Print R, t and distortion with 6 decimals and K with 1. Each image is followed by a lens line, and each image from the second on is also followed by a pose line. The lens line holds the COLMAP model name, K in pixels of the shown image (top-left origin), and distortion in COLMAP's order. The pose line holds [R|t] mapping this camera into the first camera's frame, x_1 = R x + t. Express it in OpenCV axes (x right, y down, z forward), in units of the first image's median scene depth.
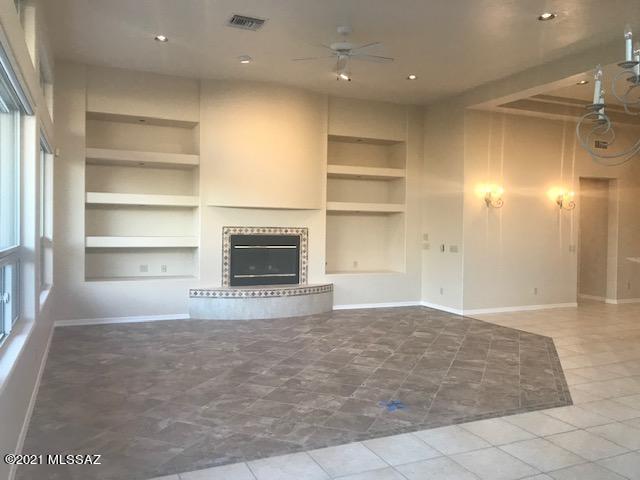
lens RADIAL K [[518.0, 0, 321.1], [0, 518.0, 241.1], [0, 0, 1]] dist [0.029882, -0.050078]
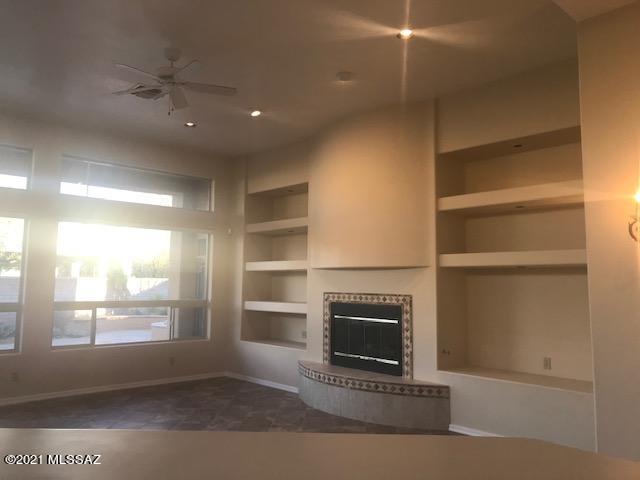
lens RADIAL K [[518.0, 0, 317.7], [0, 518.0, 235.9], [0, 0, 1]] dist [0.029882, -0.050078]
pose [[0.323102, -0.101111, -0.940947, 0.615557], [-0.037521, 0.992126, -0.119494, -0.017278], [0.945620, 0.073914, 0.316764, 0.690664]]
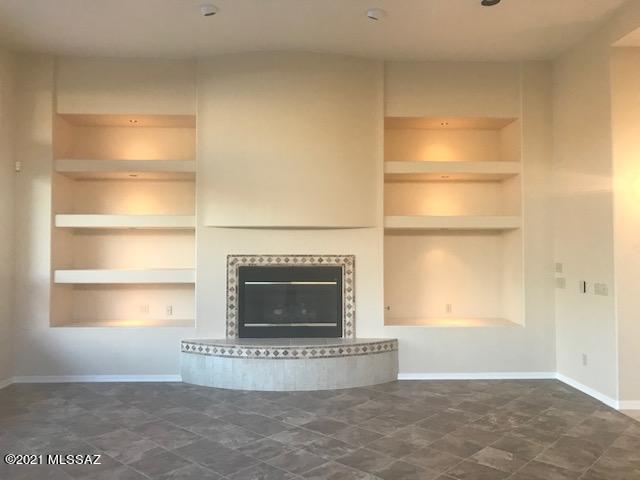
lens RADIAL K [[518.0, 0, 318.6], [0, 518.0, 234.1], [0, 0, 1]] dist [0.029882, -0.050078]
pose [[0.926350, -0.027030, -0.375693, 0.195962], [0.002275, 0.997805, -0.066182, -0.008460], [0.376658, 0.060453, 0.924378, 0.367588]]
